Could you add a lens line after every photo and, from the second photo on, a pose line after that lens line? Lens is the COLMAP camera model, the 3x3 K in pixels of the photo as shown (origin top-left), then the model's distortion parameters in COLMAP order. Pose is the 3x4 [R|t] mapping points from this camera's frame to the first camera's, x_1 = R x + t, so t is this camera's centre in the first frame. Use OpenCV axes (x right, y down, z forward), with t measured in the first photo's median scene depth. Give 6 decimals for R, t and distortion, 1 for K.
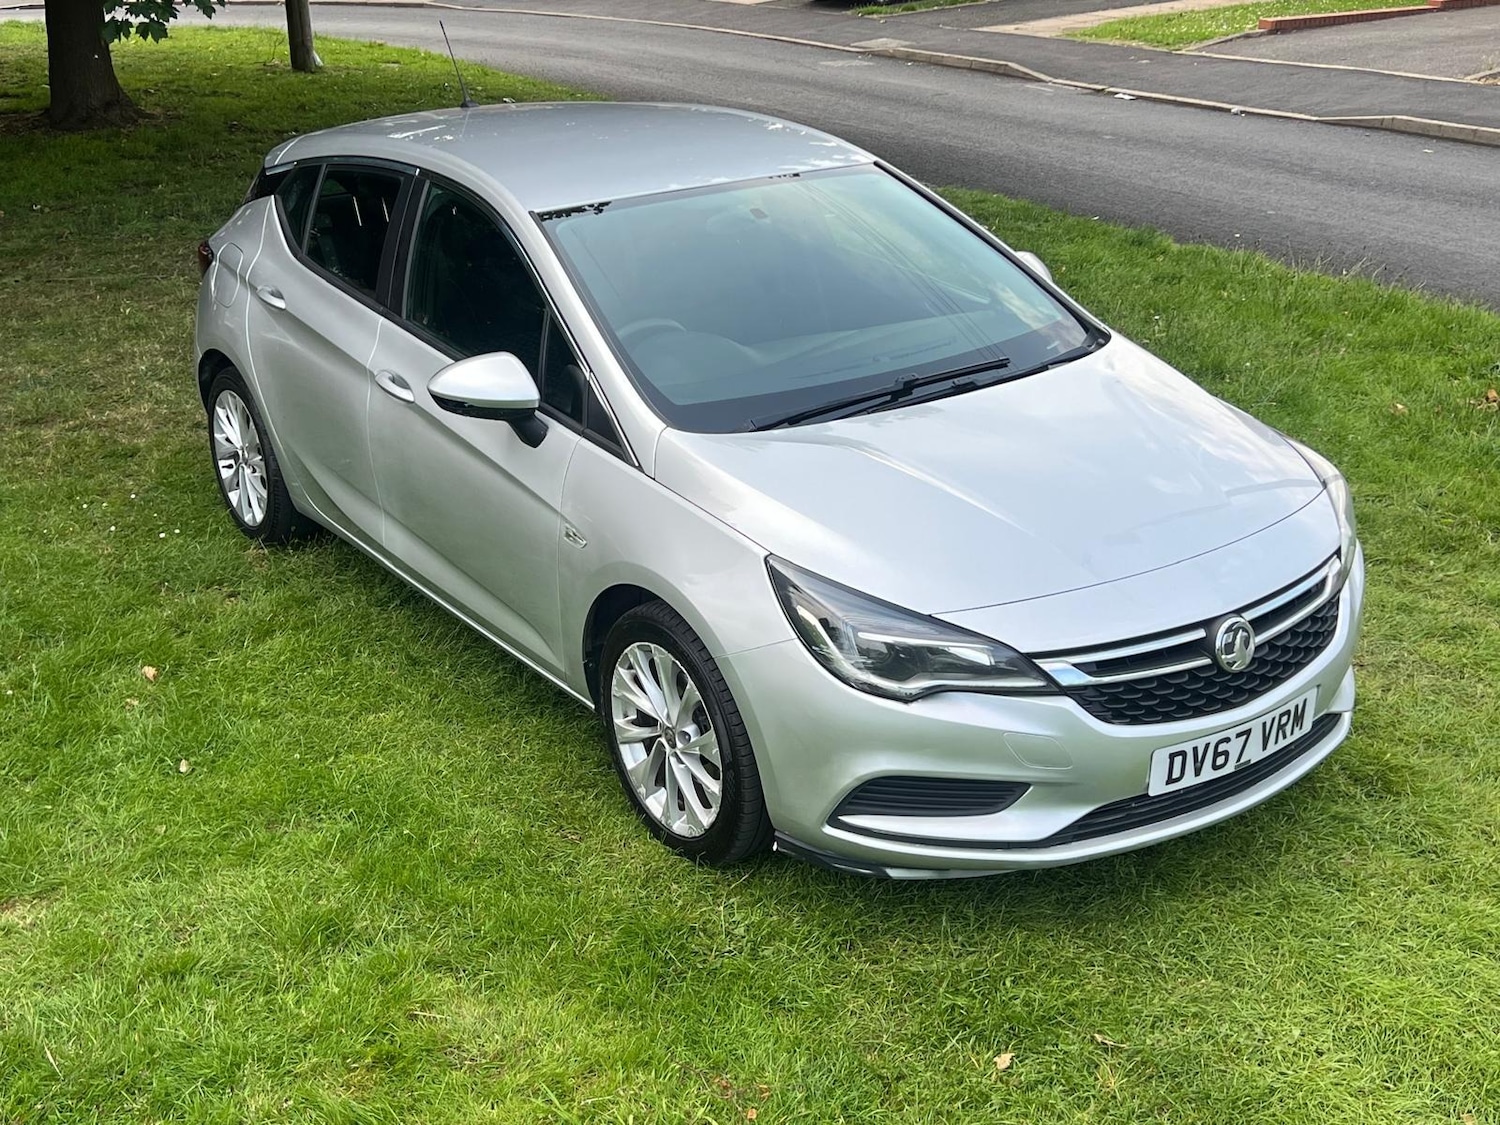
lens RADIAL K [[1793.2, 0, 749.9], [0, 1793.2, 557.8], [0, 0, 1]] dist [0.160988, -0.423042]
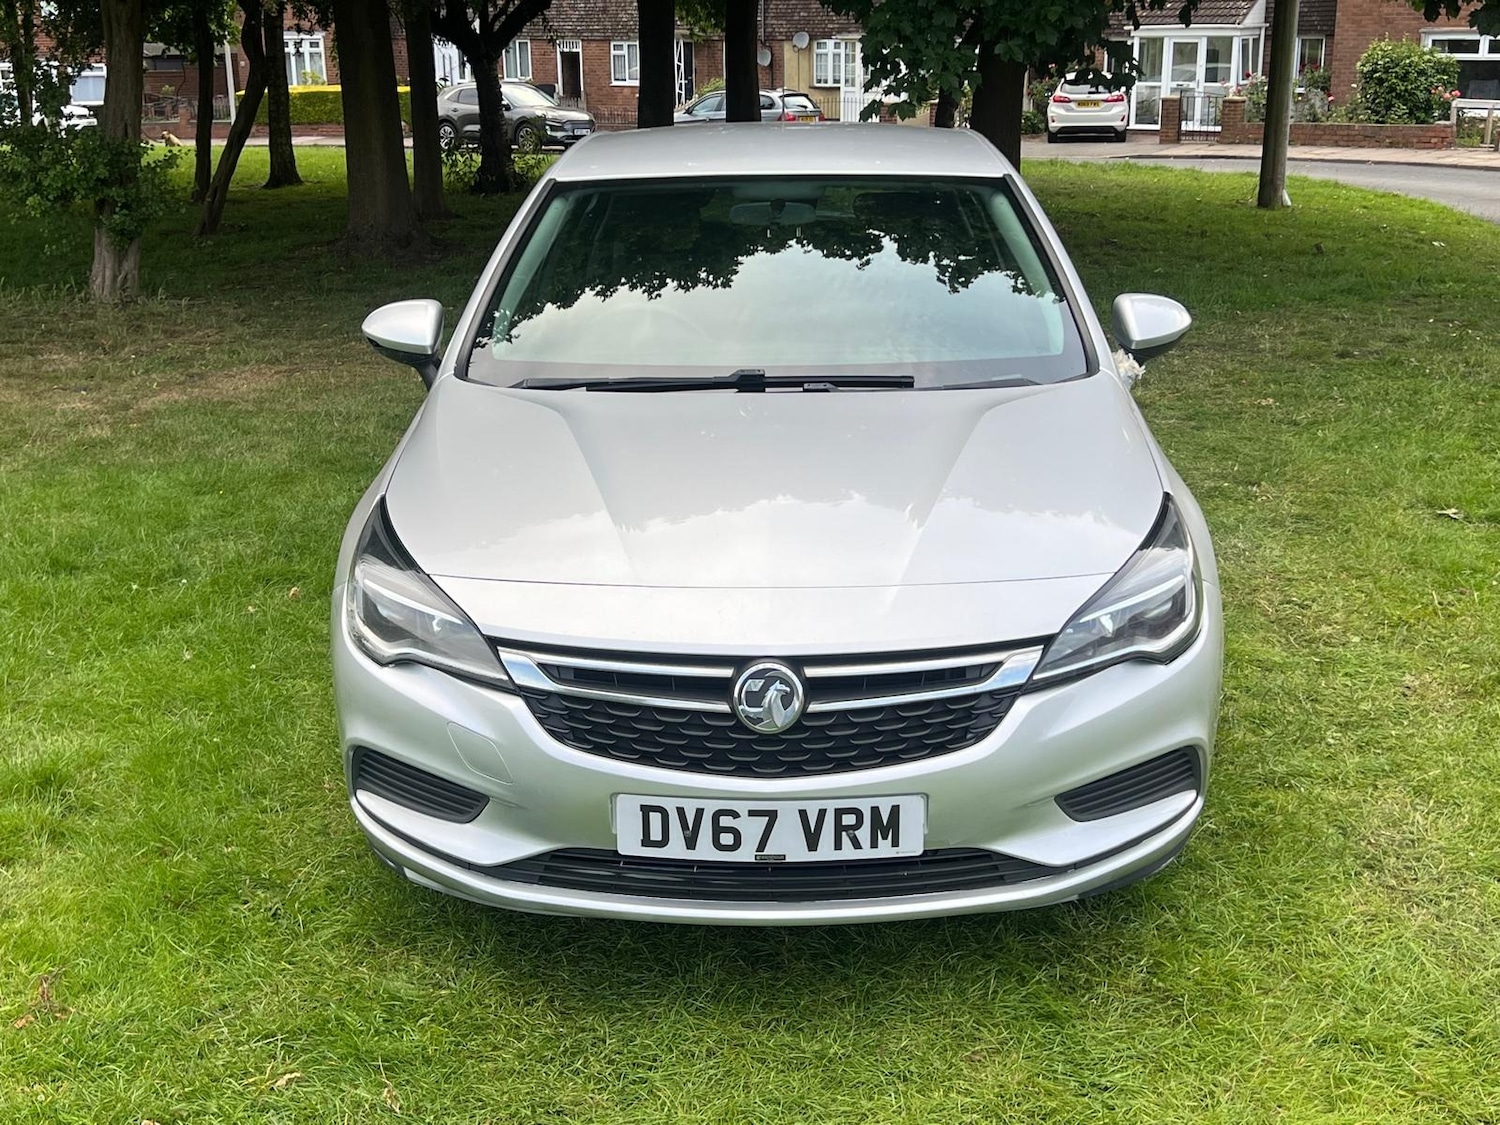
lens RADIAL K [[1793.2, 0, 749.9], [0, 1793.2, 557.8], [0, 0, 1]] dist [0.160988, -0.423042]
pose [[0.803216, 0.171529, -0.570457, 0.660155], [-0.222800, 0.974645, -0.020646, 0.006310], [0.552452, 0.143681, 0.821068, 0.329316]]
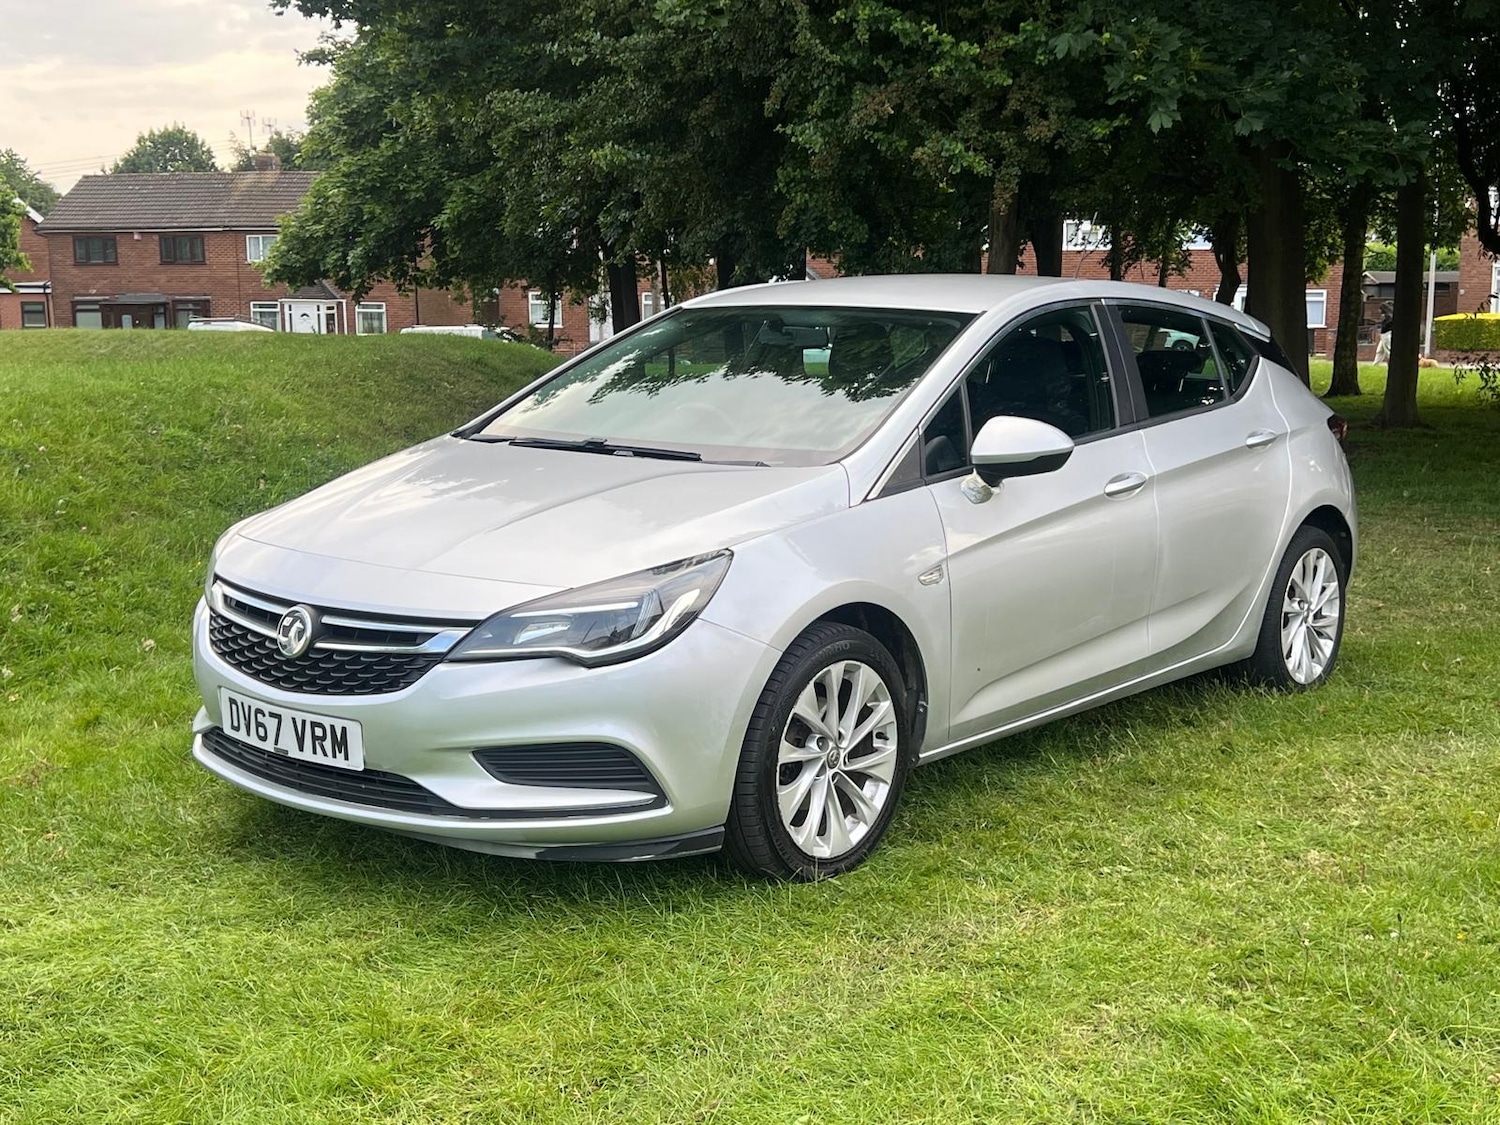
lens RADIAL K [[1793.2, 0, 749.9], [0, 1793.2, 557.8], [0, 0, 1]] dist [0.160988, -0.423042]
pose [[0.254363, 0.165921, -0.952769, 1.276342], [-0.365598, 0.928563, 0.064101, -0.151167], [0.895342, 0.332026, 0.296853, 0.862970]]
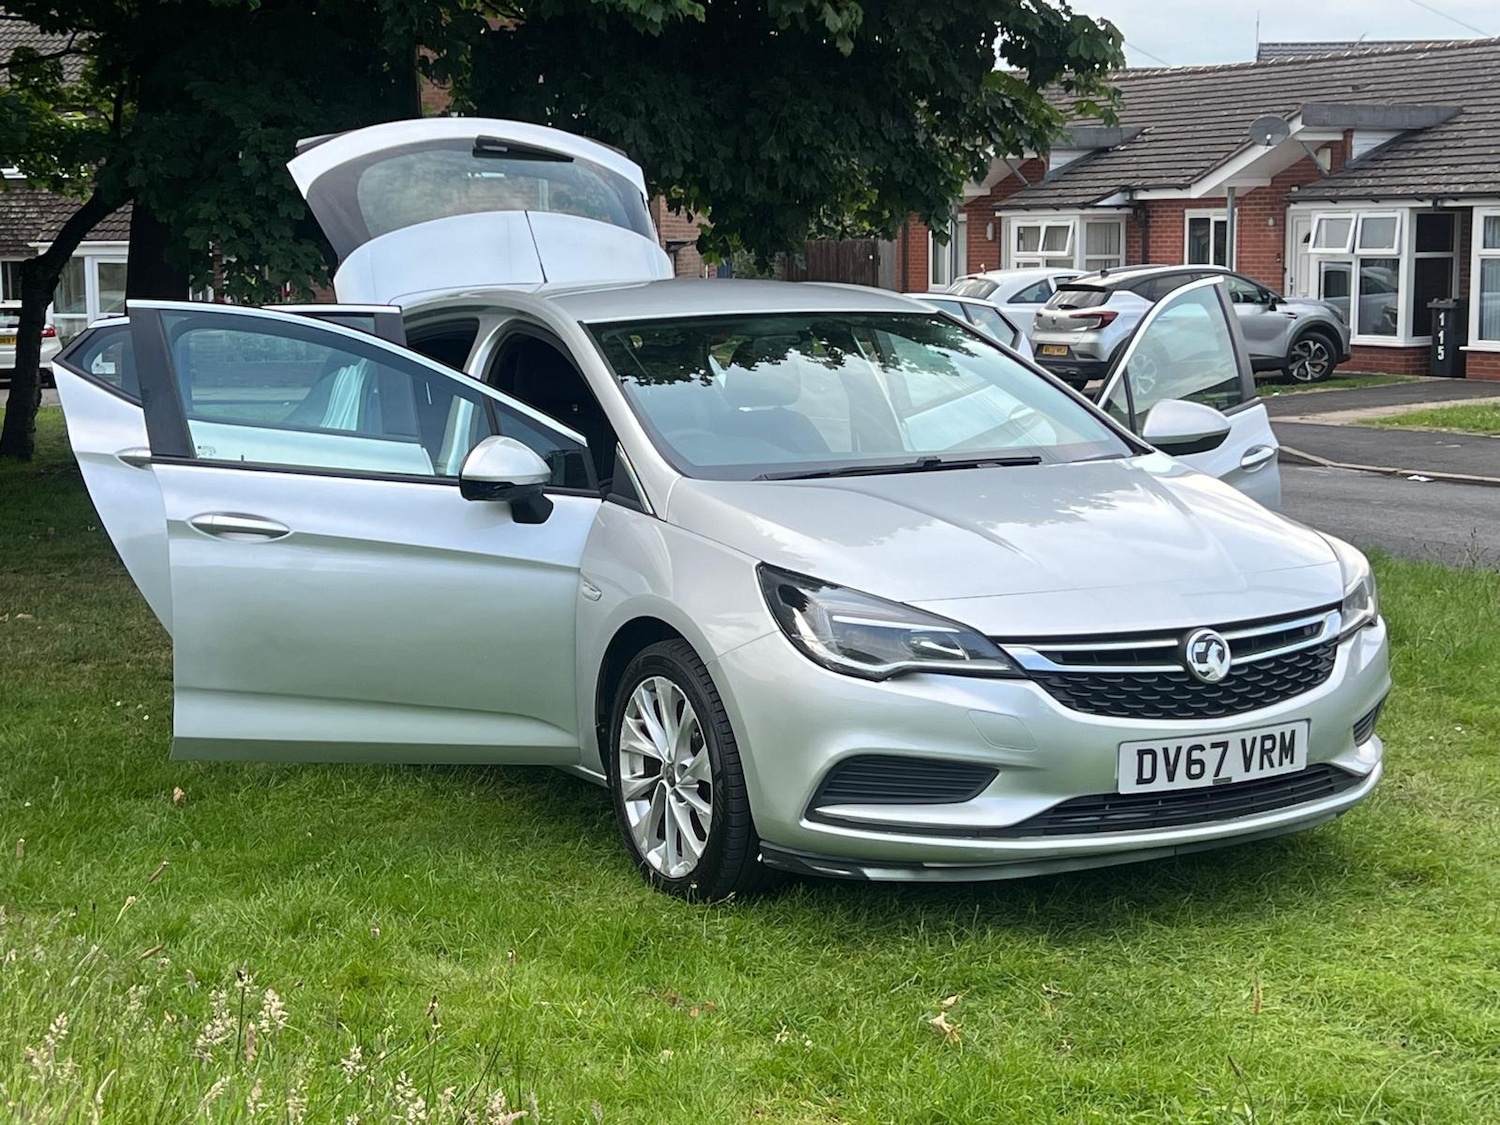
lens RADIAL K [[2478.8, 0, 768.8], [0, 2478.8, 561.7], [0, 0, 1]] dist [0.191847, -0.478333]
pose [[0.994954, 0.016962, -0.098886, 0.150812], [-0.041533, 0.966823, -0.252047, 0.343752], [0.091330, 0.254882, 0.962649, -0.374671]]
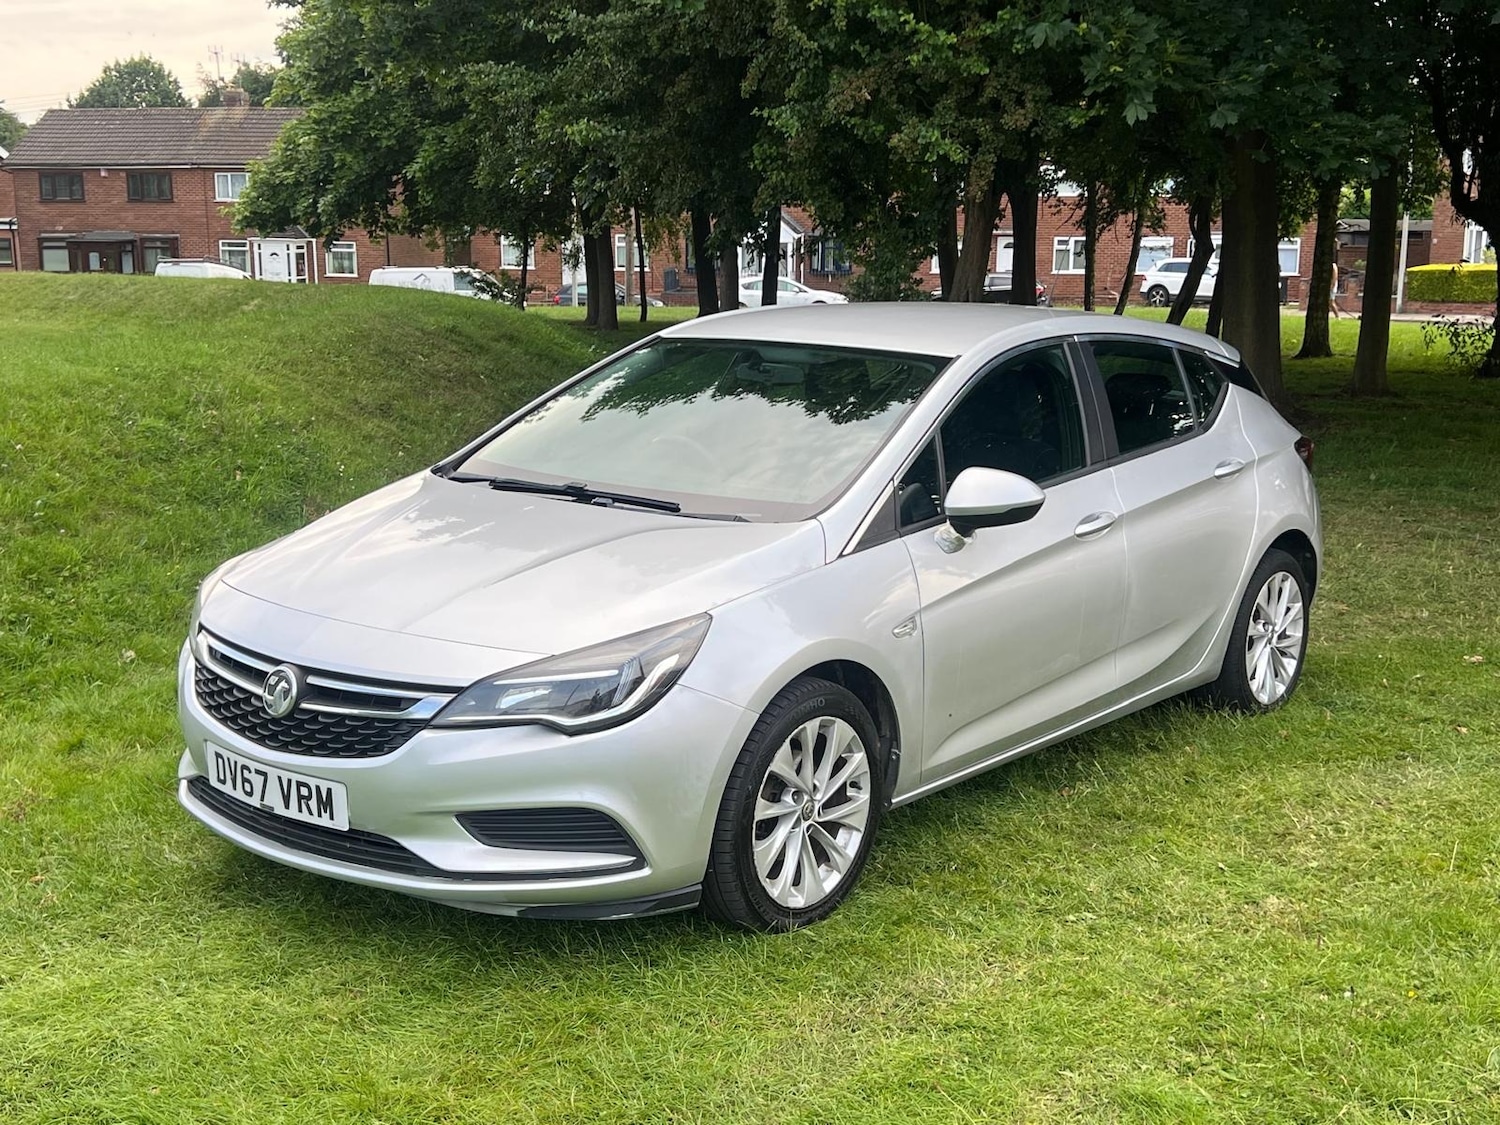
lens RADIAL K [[1793.2, 0, 749.9], [0, 1793.2, 557.8], [0, 0, 1]] dist [0.160988, -0.423042]
pose [[0.267969, 0.200323, -0.942371, 1.282668], [-0.372413, 0.923649, 0.090445, -0.217711], [0.888539, 0.326715, 0.322112, 0.829847]]
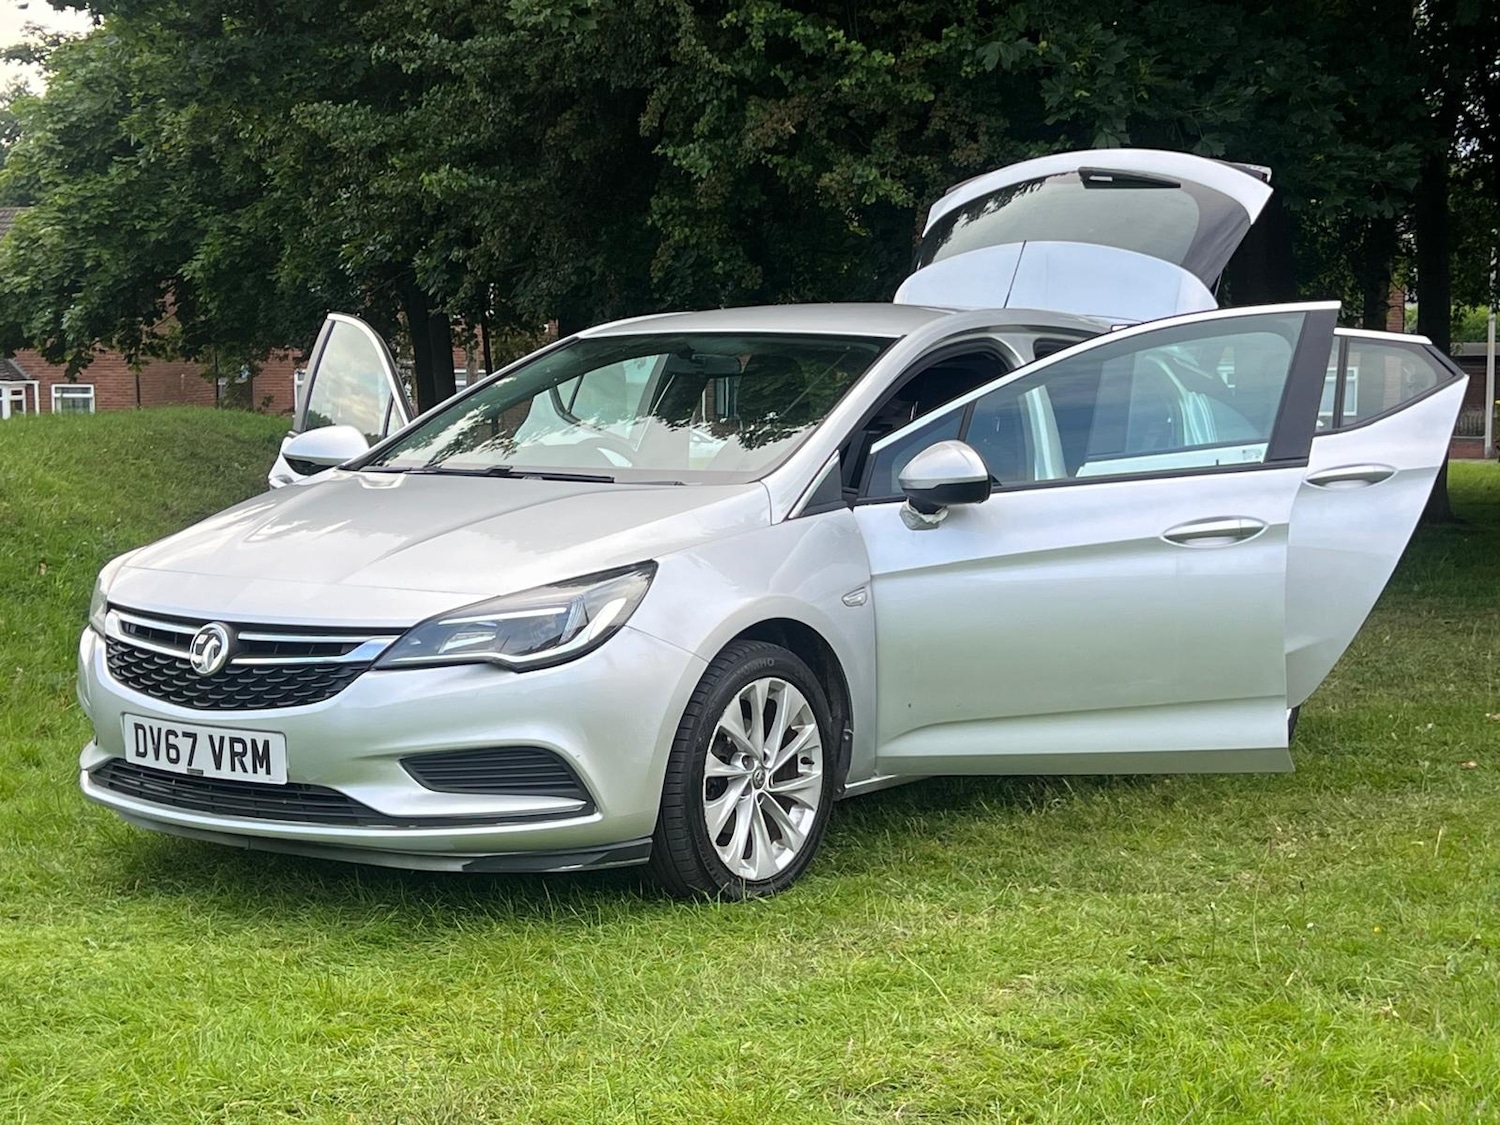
lens RADIAL K [[2480.6, 0, 771.0], [0, 2480.6, 582.3], [0, 0, 1]] dist [0.173646, -0.335701]
pose [[0.323347, 0.102892, -0.940670, 1.640230], [-0.356475, 0.934083, -0.020364, -0.070950], [0.876568, 0.341910, 0.338712, 0.741914]]
